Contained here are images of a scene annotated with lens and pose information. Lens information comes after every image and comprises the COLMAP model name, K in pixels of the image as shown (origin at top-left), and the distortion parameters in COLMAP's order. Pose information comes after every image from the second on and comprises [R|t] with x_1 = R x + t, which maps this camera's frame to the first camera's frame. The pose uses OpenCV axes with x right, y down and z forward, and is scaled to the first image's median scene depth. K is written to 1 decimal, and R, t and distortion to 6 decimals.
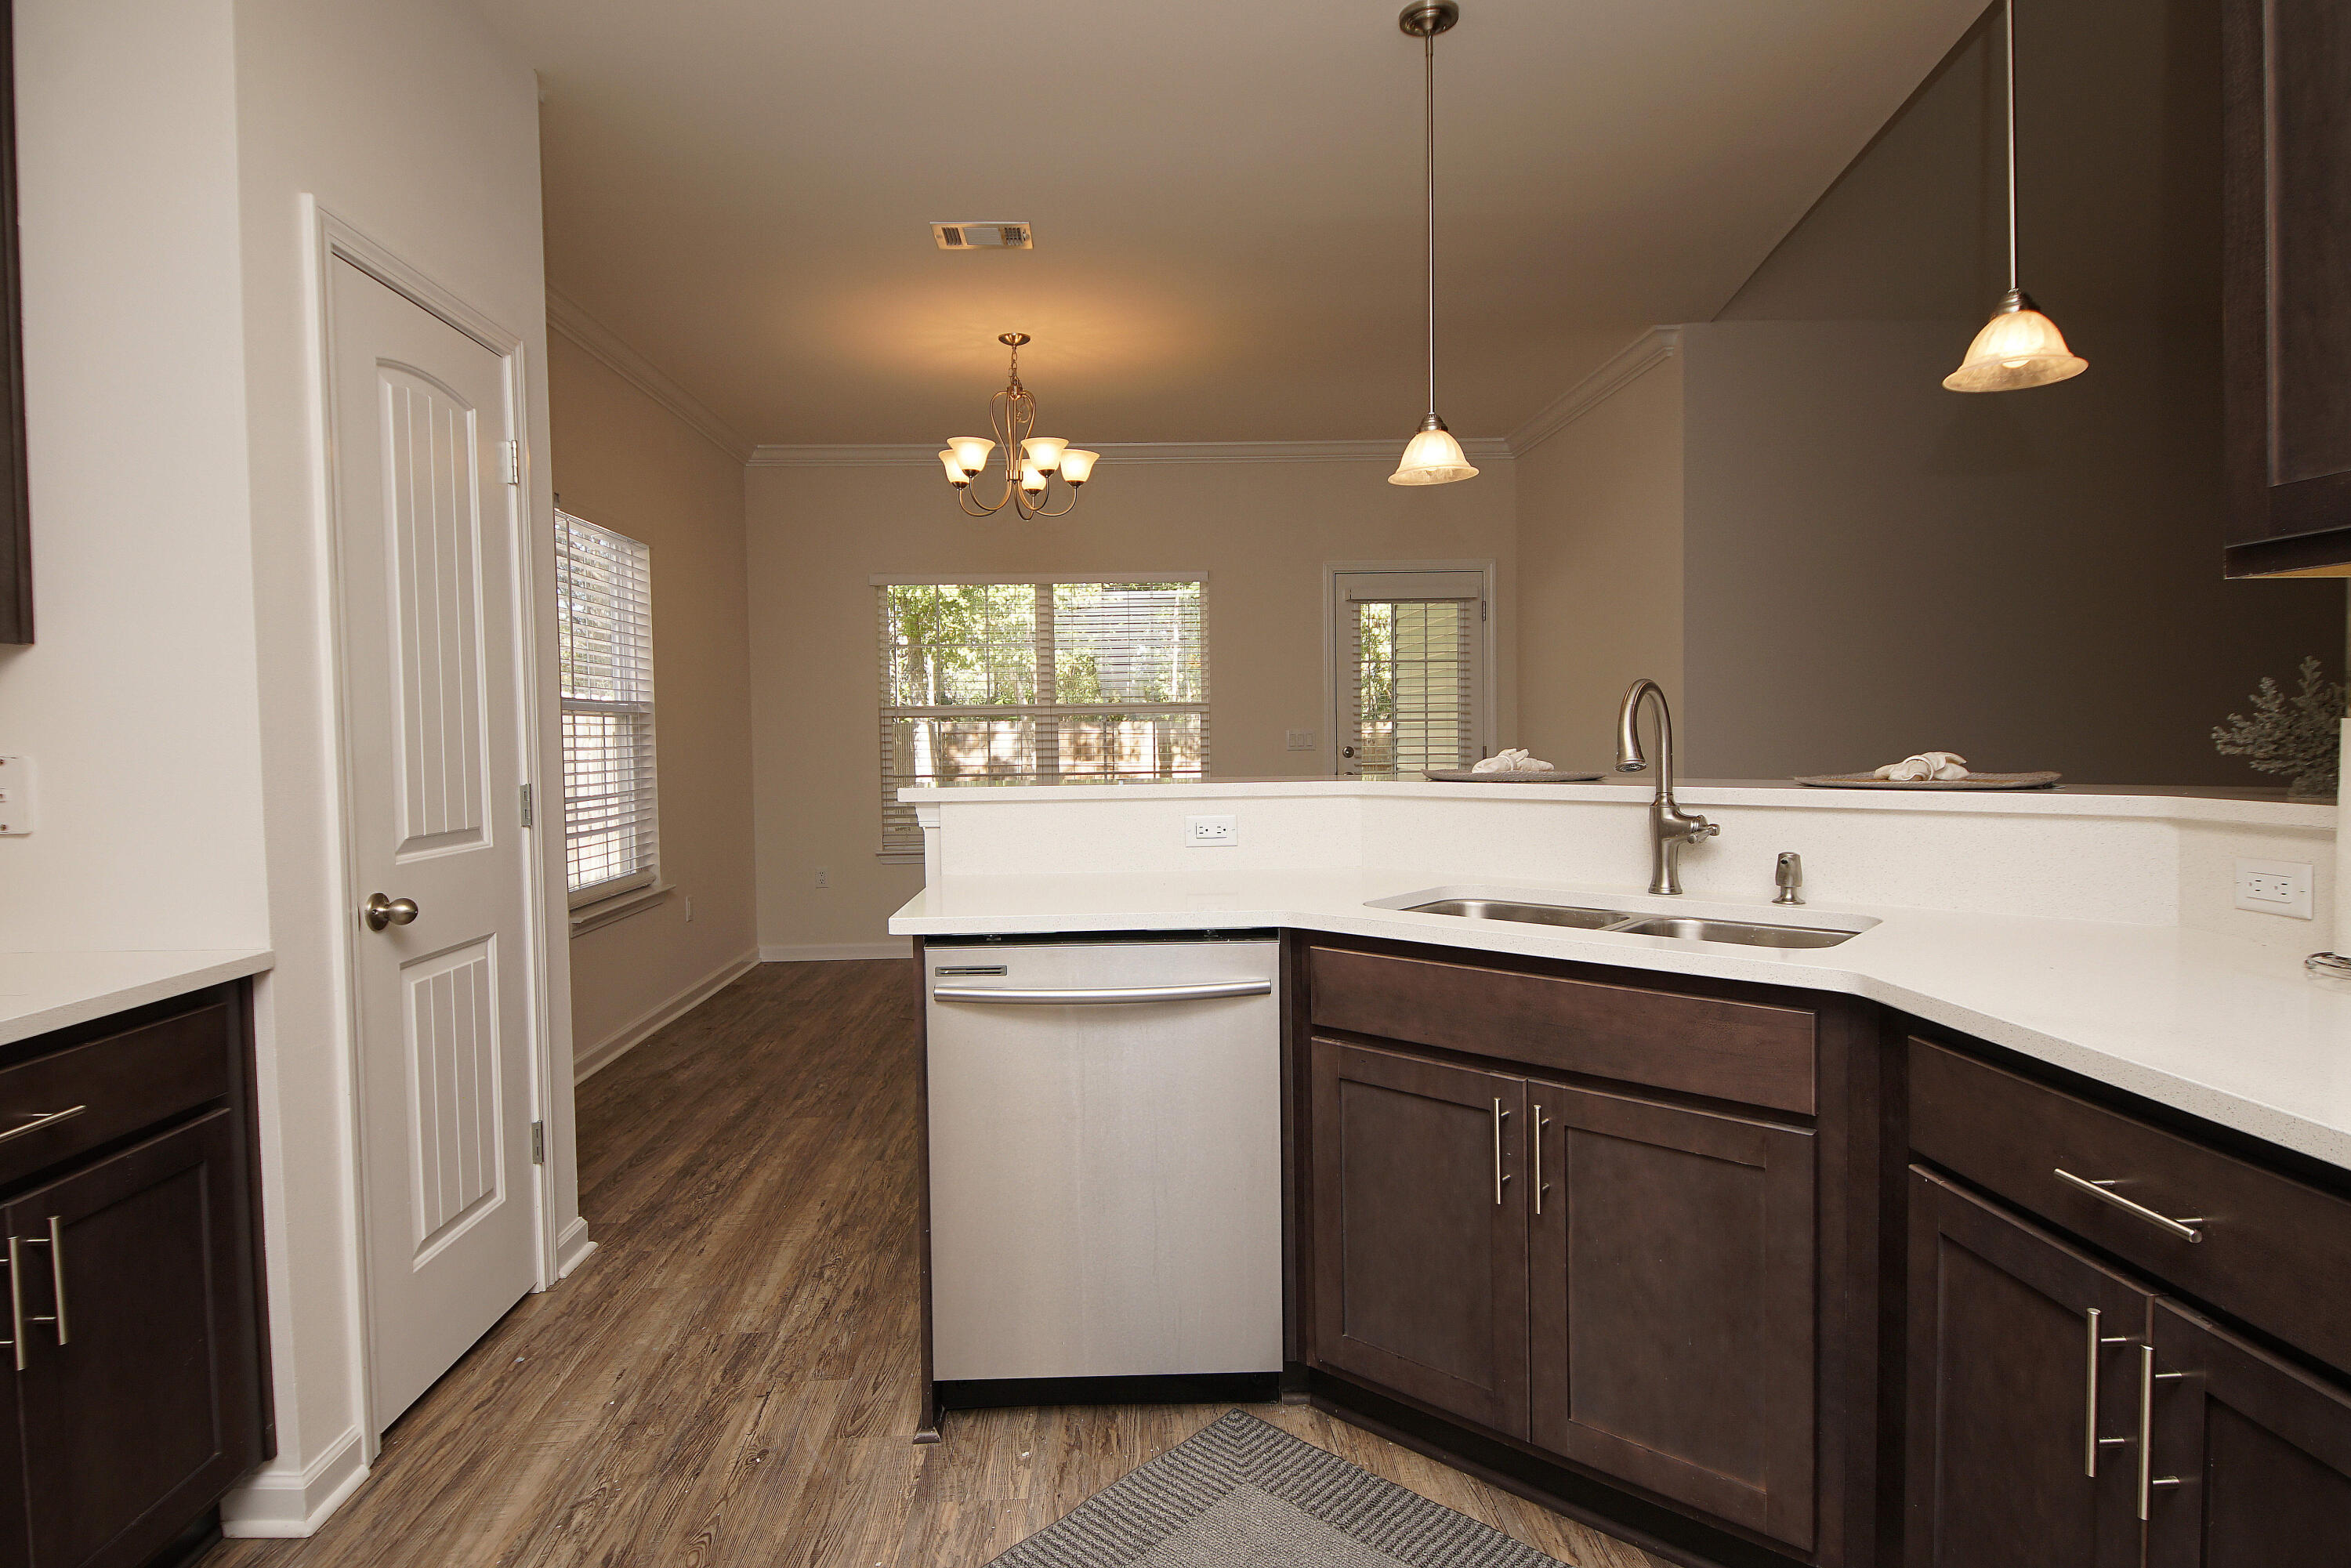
lens RADIAL K [[1257.2, 0, 1154.8], [0, 1257.2, 767.4], [0, 0, 1]] dist [0.040180, -0.038751]
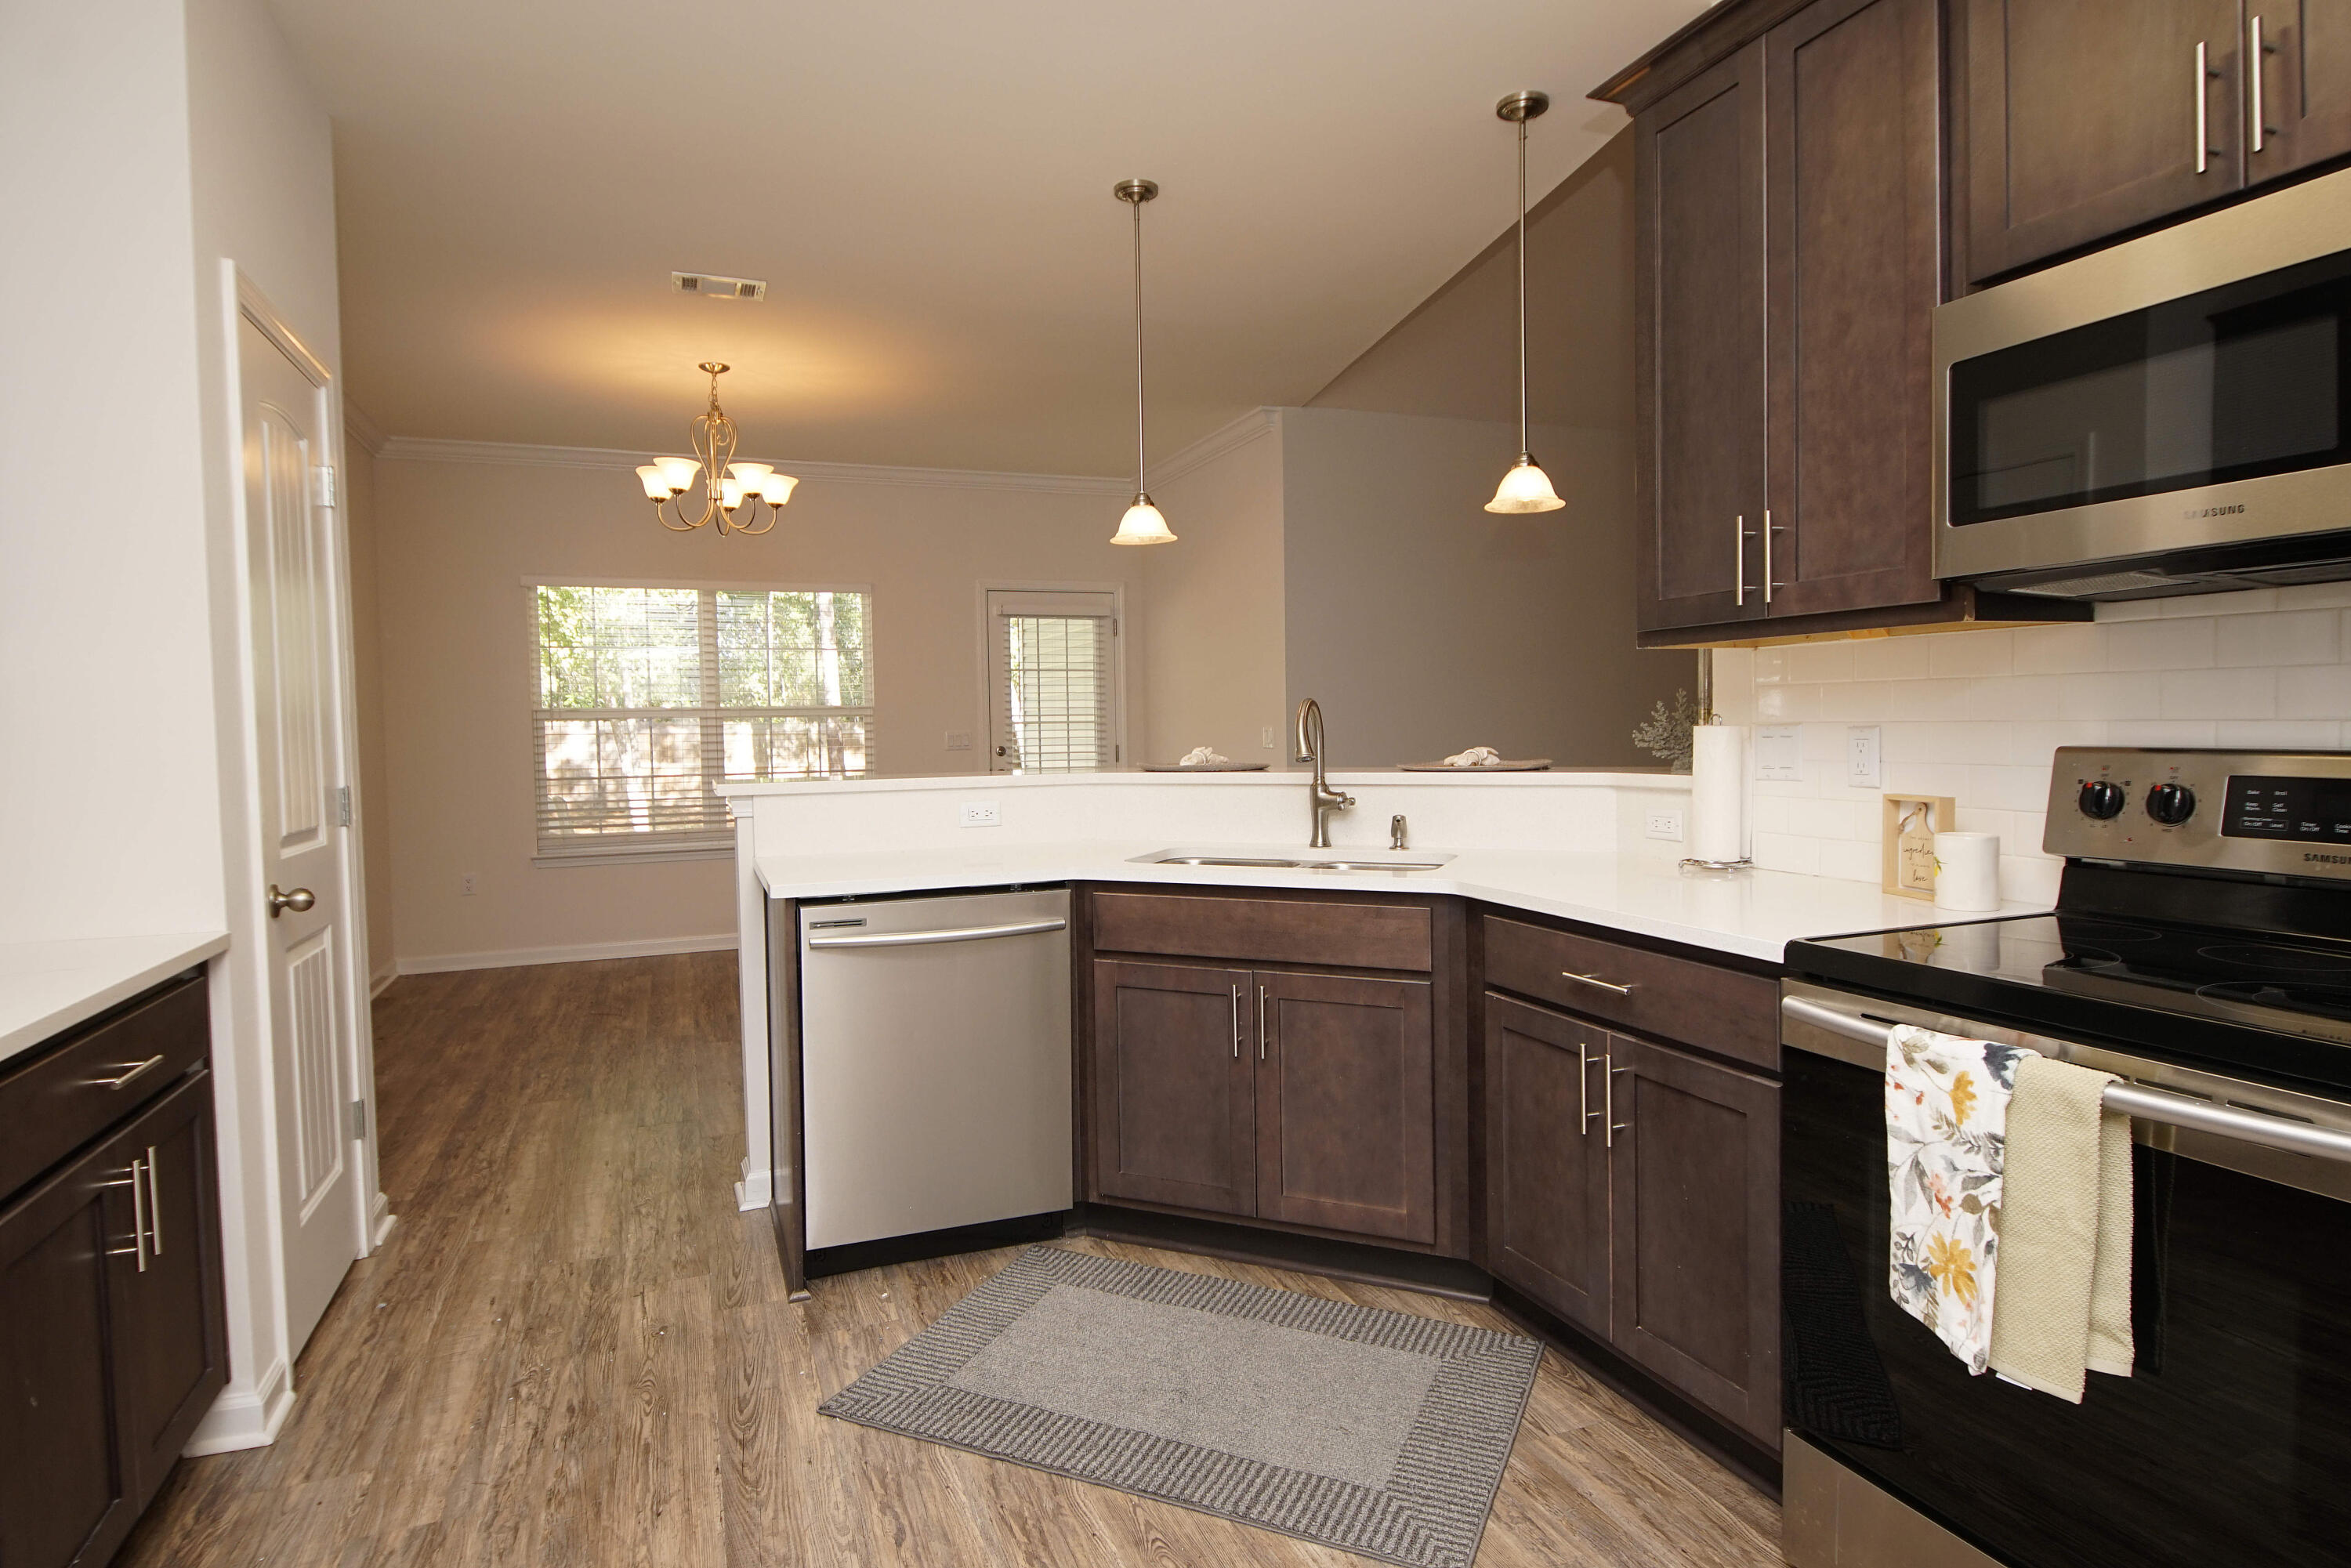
lens RADIAL K [[1257.2, 0, 1154.8], [0, 1257.2, 767.4], [0, 0, 1]] dist [0.040180, -0.038751]
pose [[0.946237, -0.012652, 0.323228, -0.231766], [0.012583, 0.999918, 0.002302, 0.003957], [-0.323231, 0.001889, 0.946318, -0.286570]]
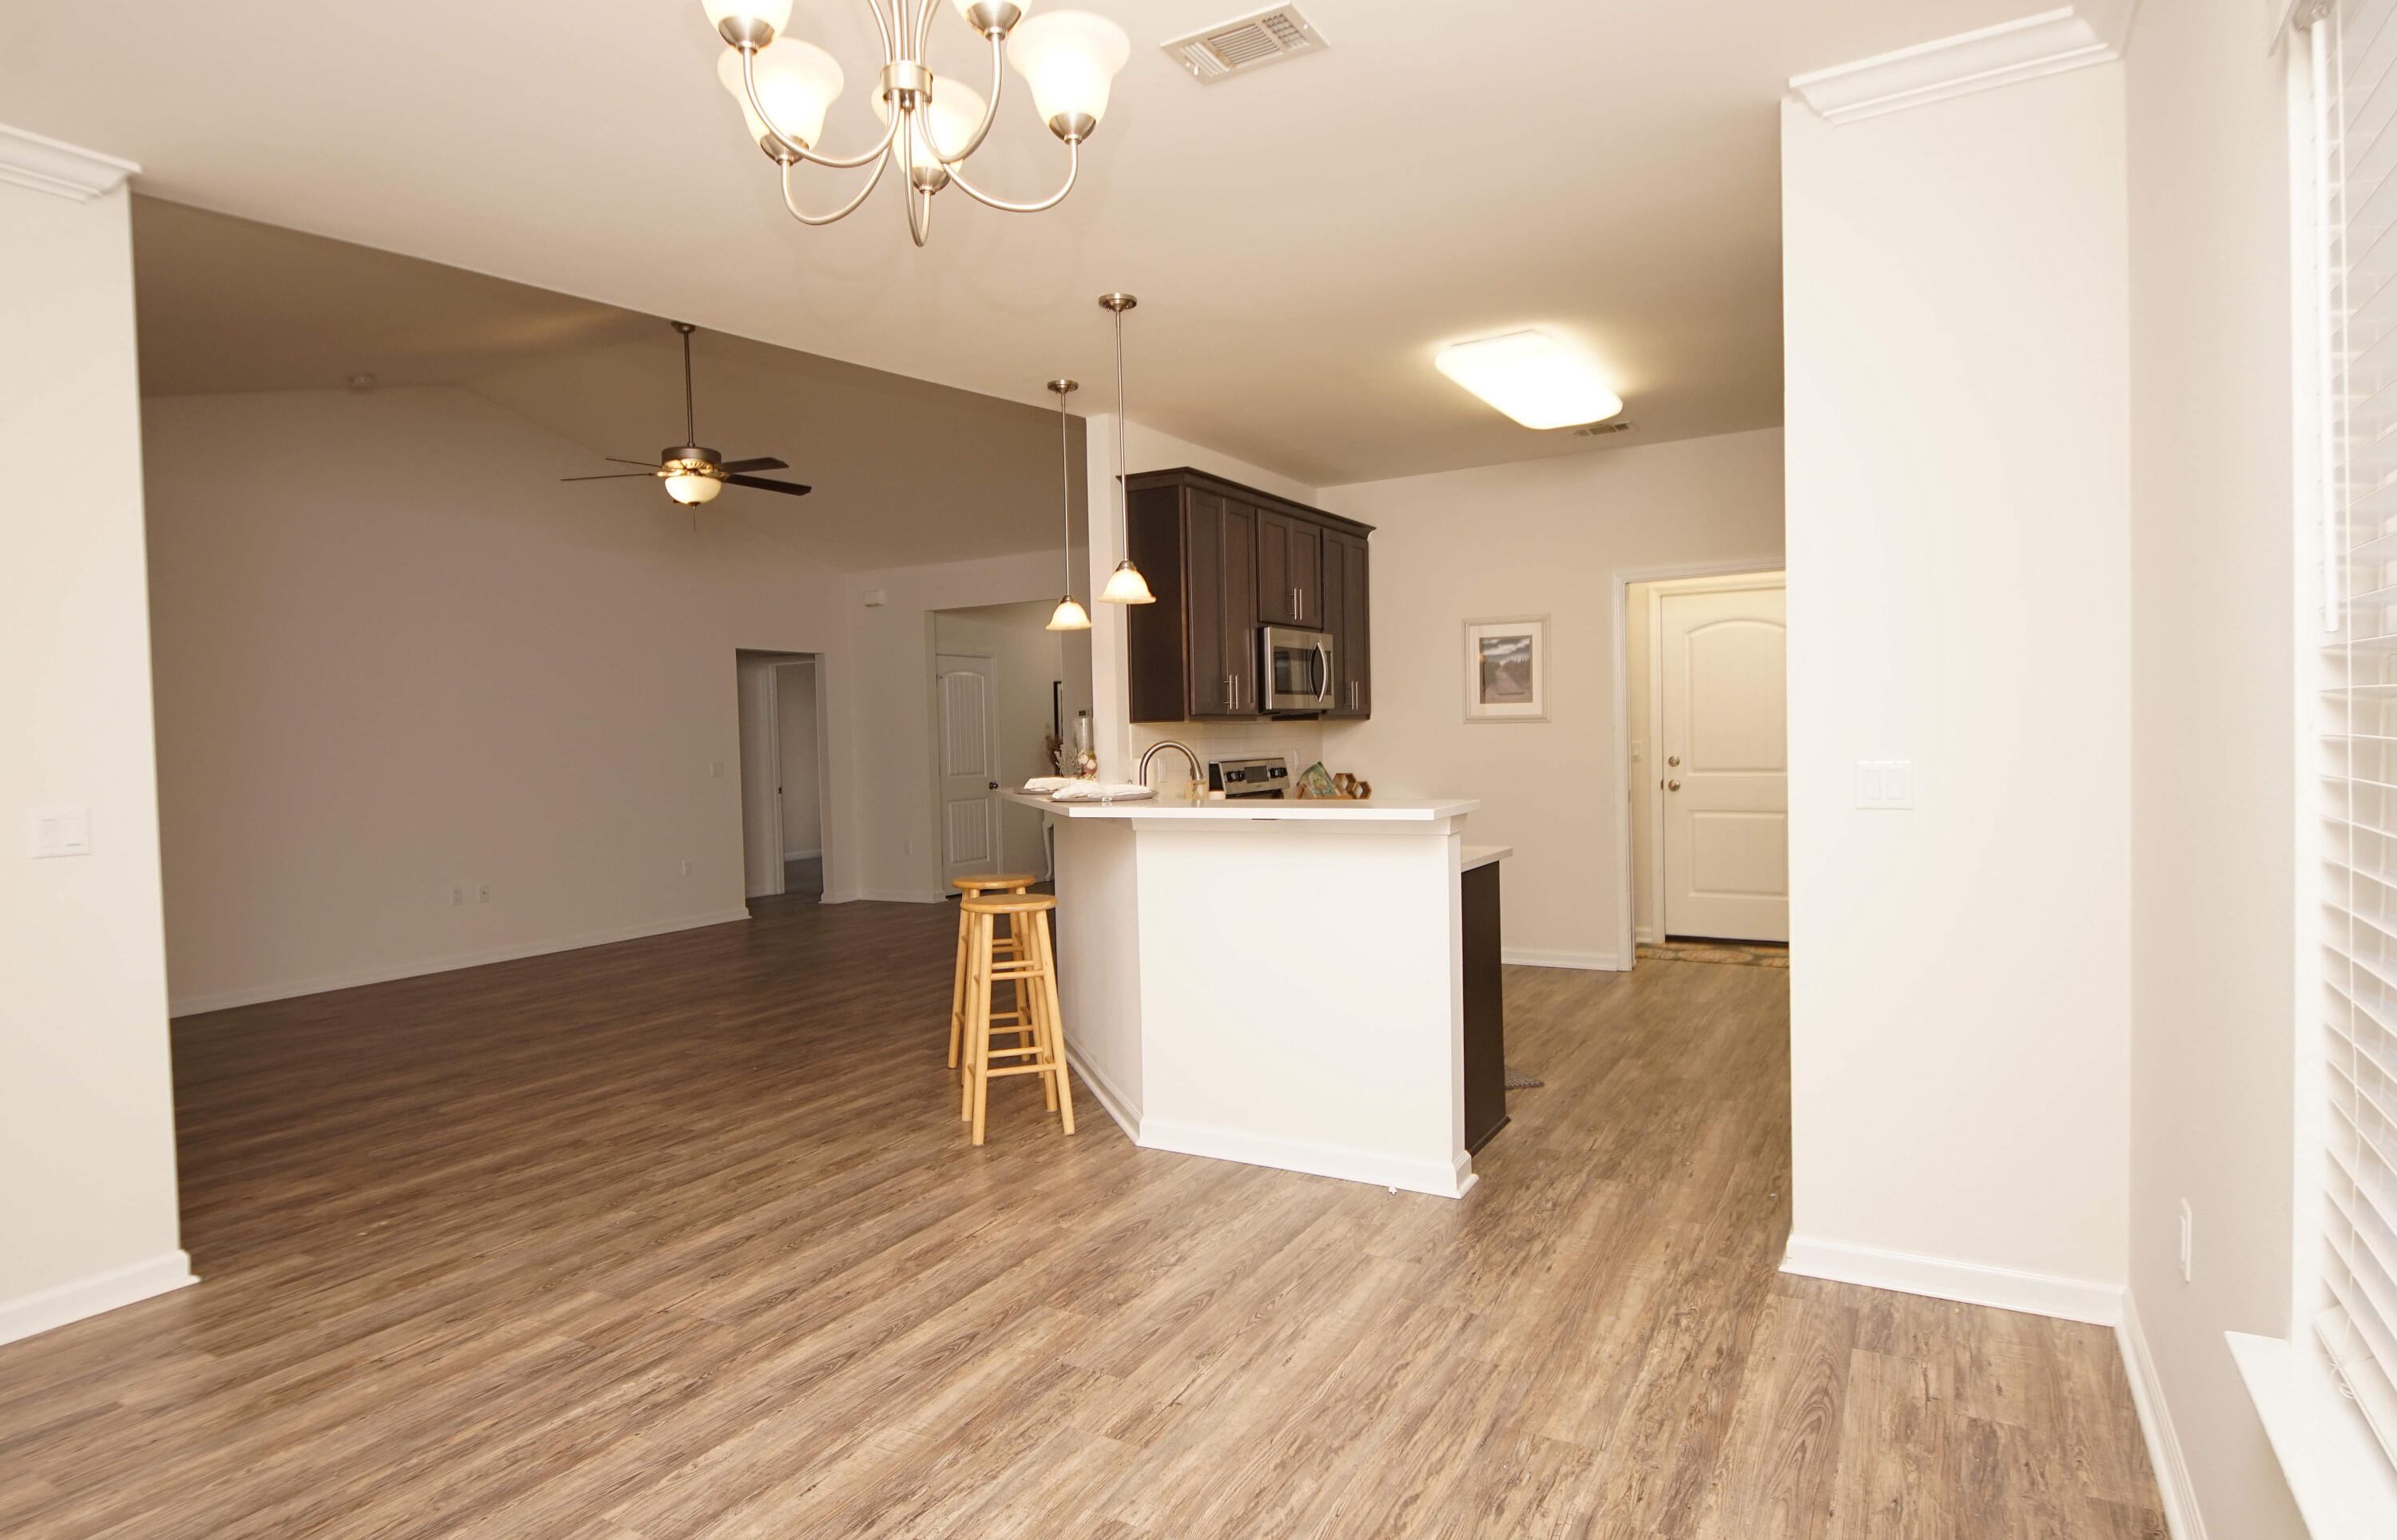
lens RADIAL K [[1307.2, 0, 1173.5], [0, 1307.2, 765.3], [0, 0, 1]] dist [0.037389, -0.032569]
pose [[-0.845680, 0.027510, 0.532980, -0.786533], [0.057469, 0.997558, 0.039698, -0.109256], [-0.530586, 0.064202, -0.845196, 2.751309]]
